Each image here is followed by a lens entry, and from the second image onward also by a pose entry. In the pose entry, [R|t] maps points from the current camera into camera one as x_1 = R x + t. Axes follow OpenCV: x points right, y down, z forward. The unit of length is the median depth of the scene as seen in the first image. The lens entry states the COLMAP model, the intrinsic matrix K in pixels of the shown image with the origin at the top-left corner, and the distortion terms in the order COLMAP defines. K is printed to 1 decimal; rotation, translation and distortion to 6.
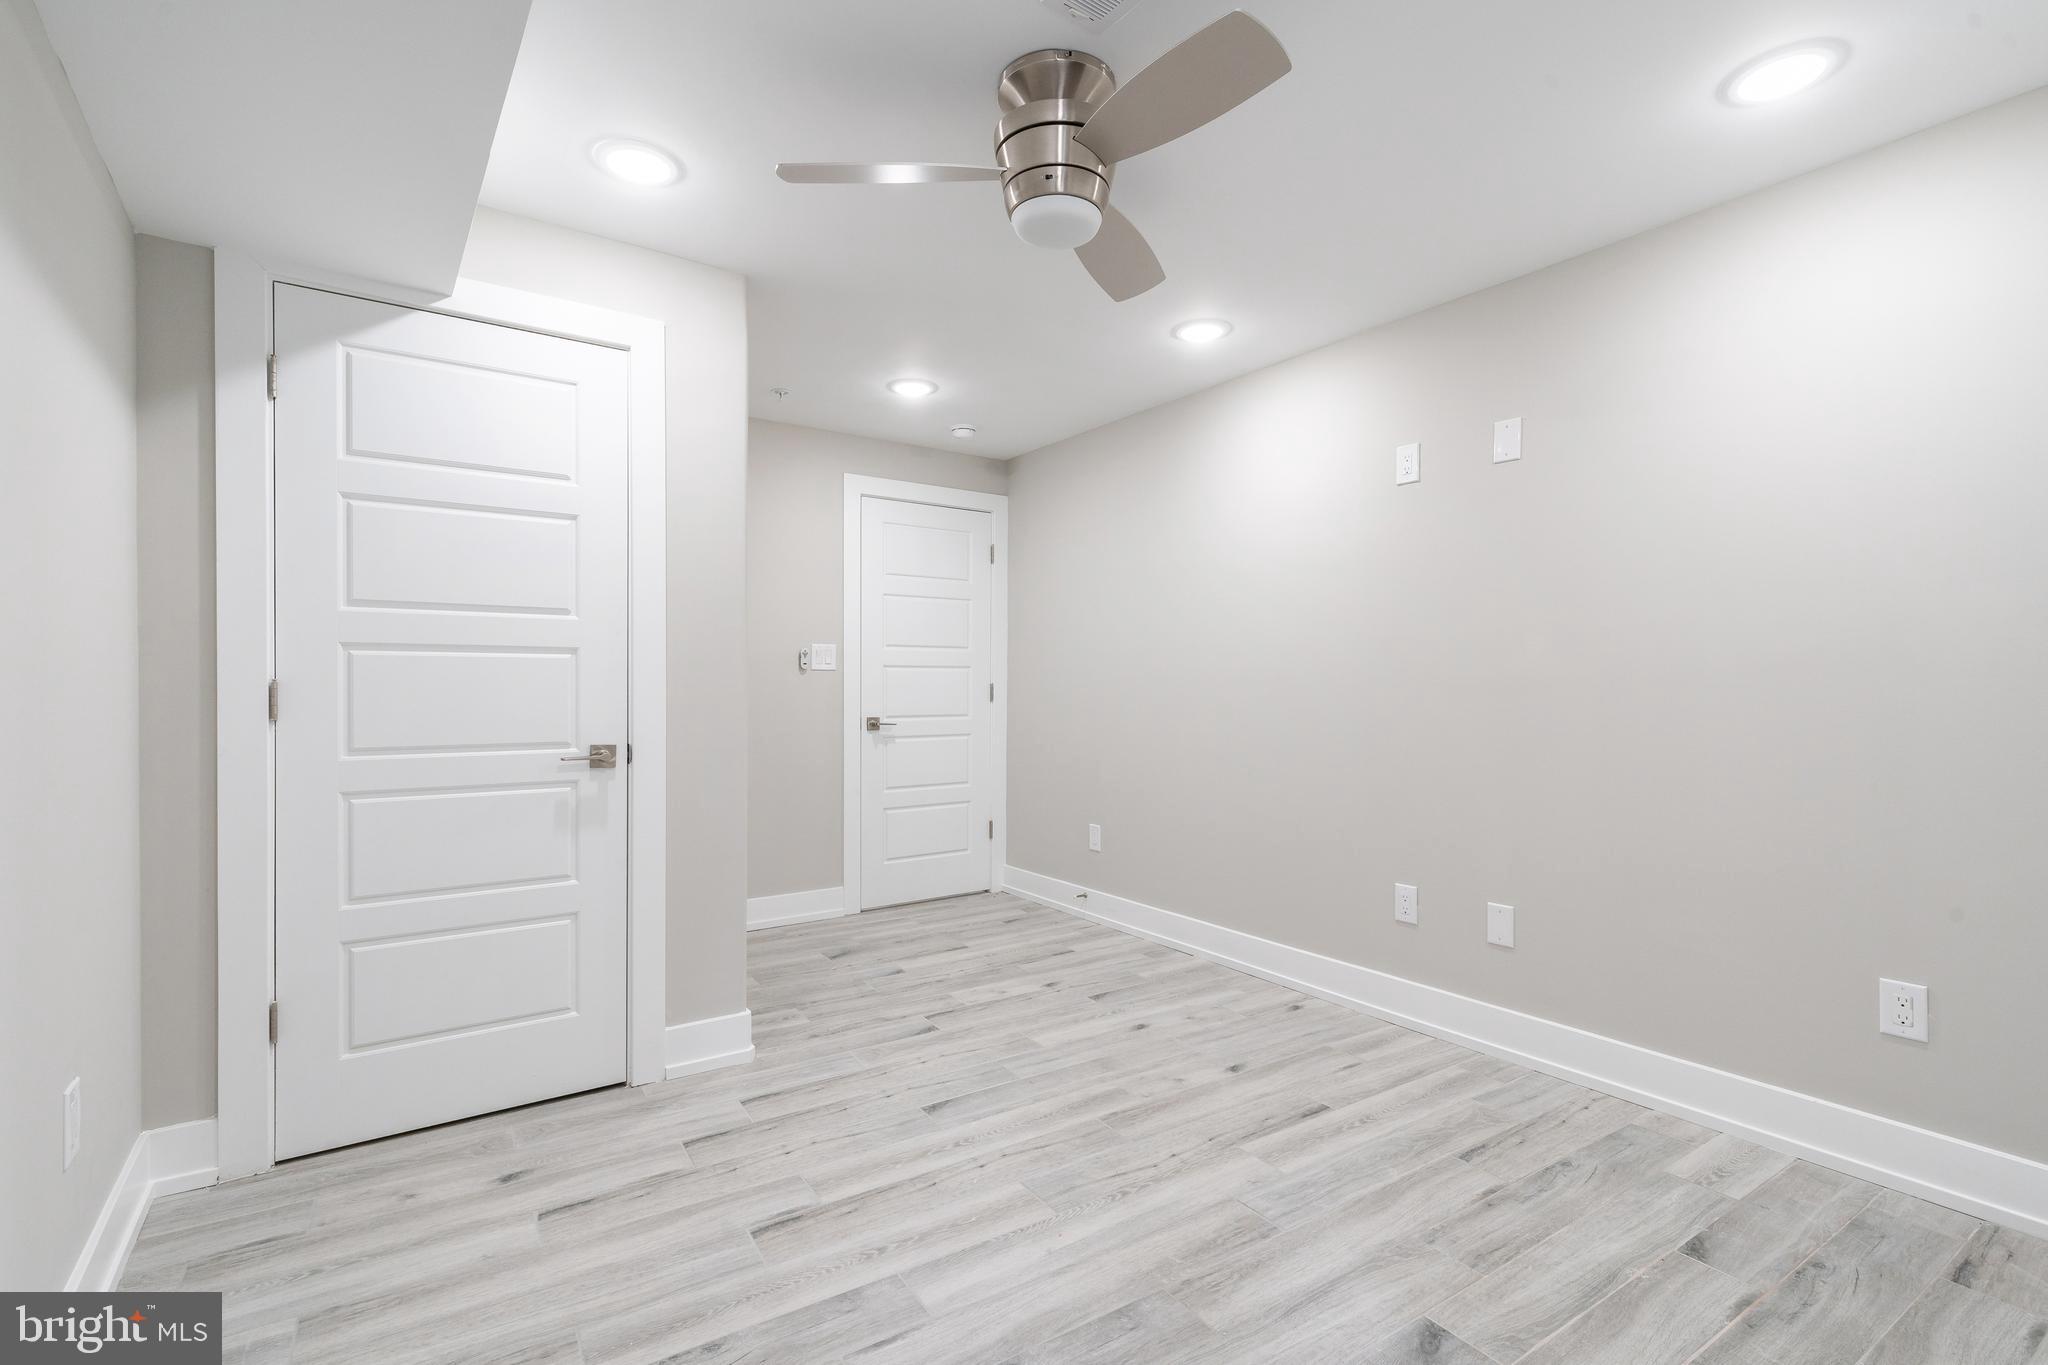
lens RADIAL K [[919.6, 0, 1024.0], [0, 919.6, 682.5], [0, 0, 1]] dist [0.008820, -0.000403]
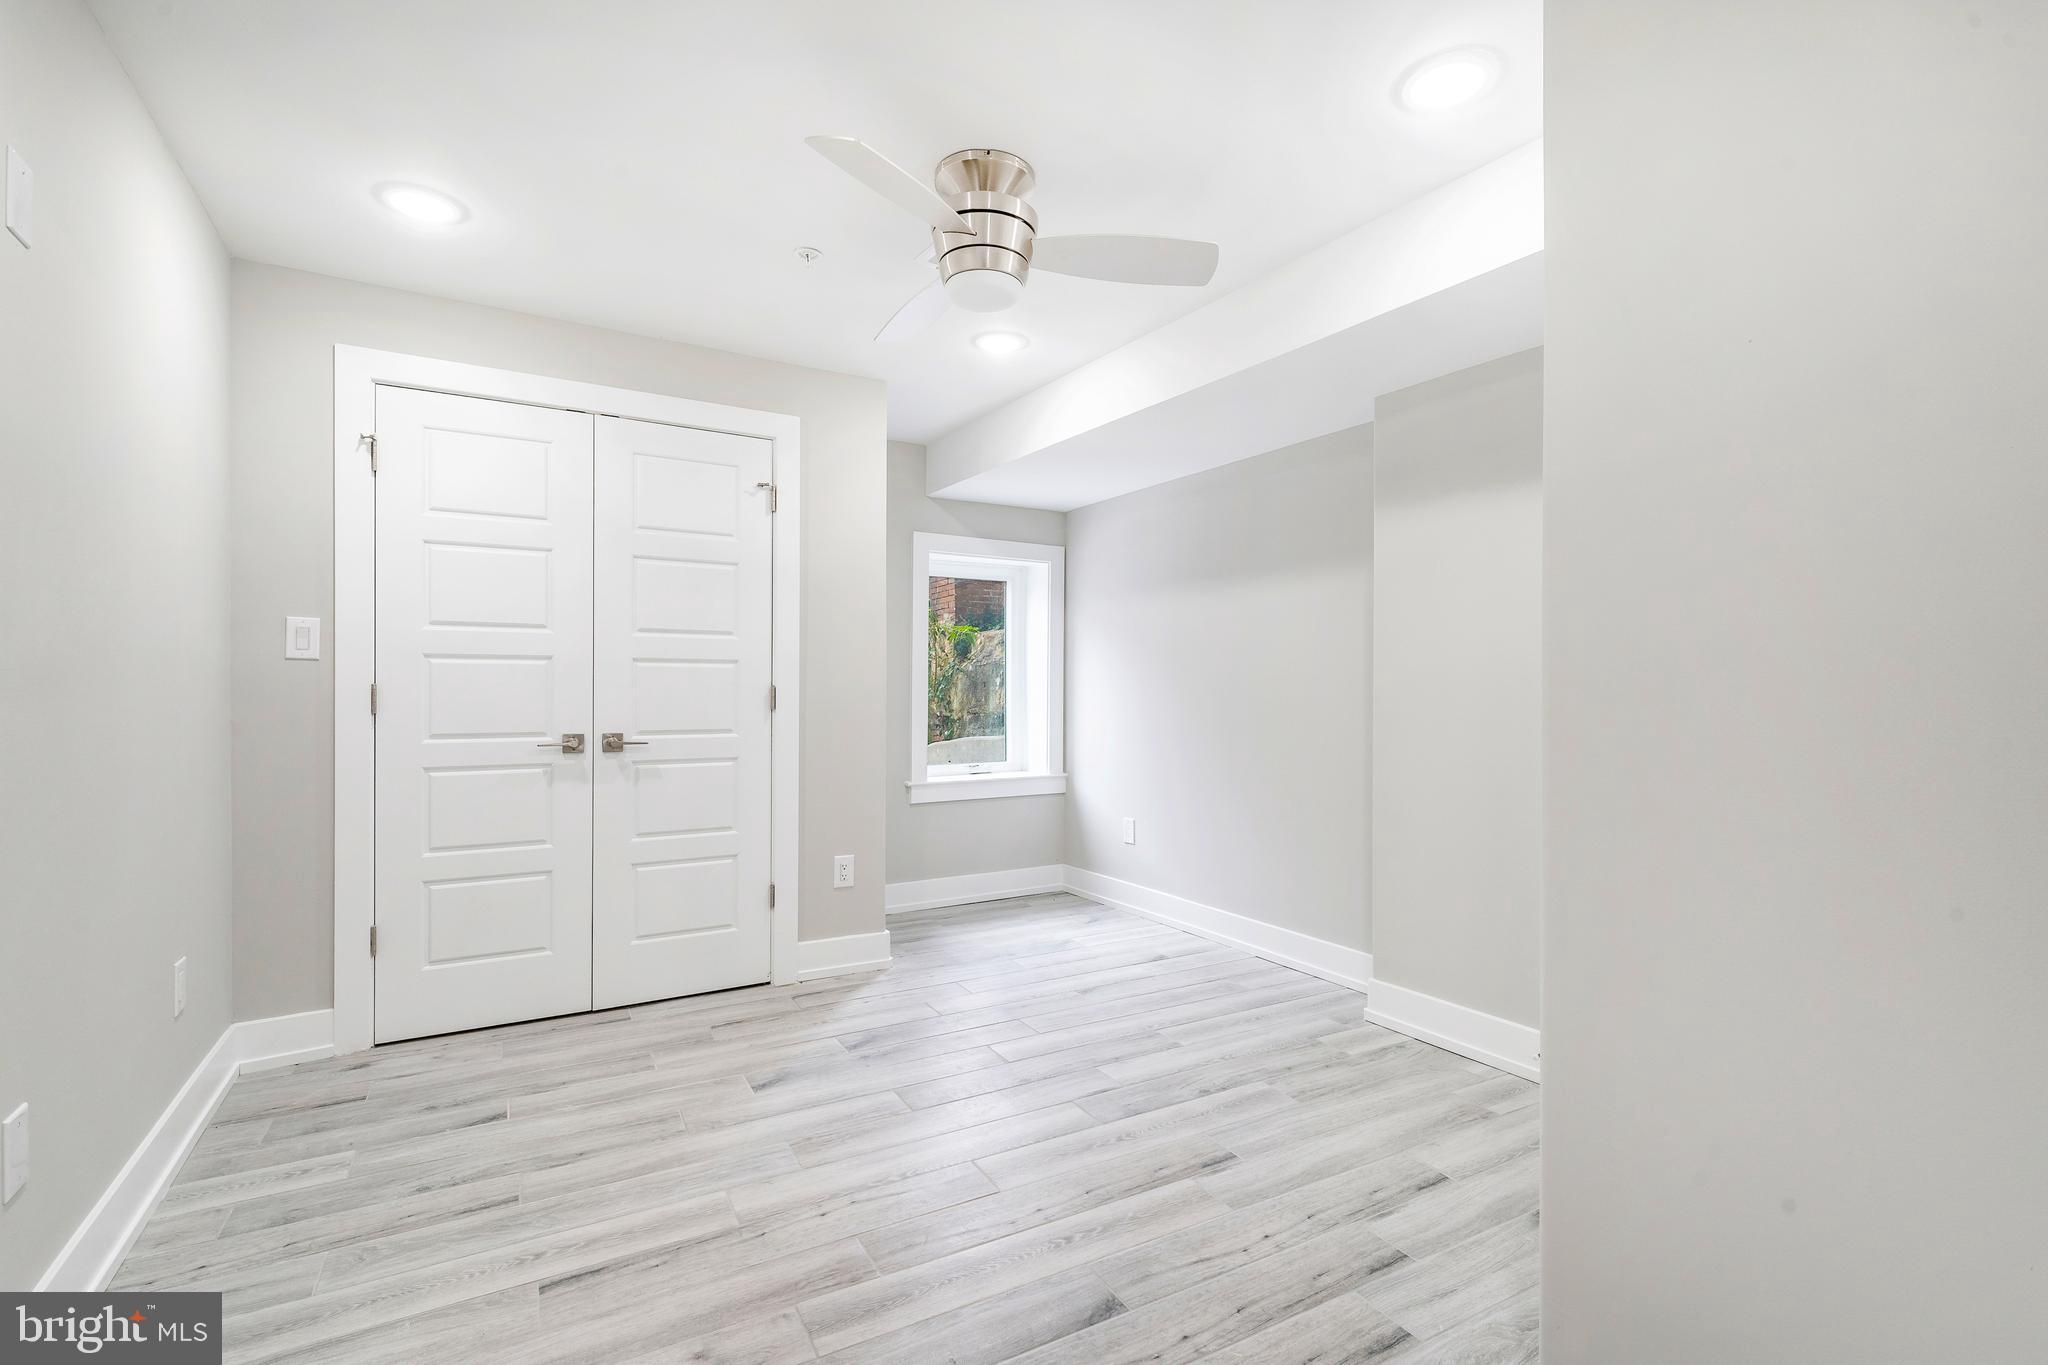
lens RADIAL K [[919.6, 0, 1024.0], [0, 919.6, 682.5], [0, 0, 1]] dist [0.008820, -0.000403]
pose [[-0.997460, -0.004341, 0.071092, -0.096236], [-0.005224, 0.999911, -0.012237, 0.010950], [-0.071032, -0.012577, -0.997395, 1.977537]]
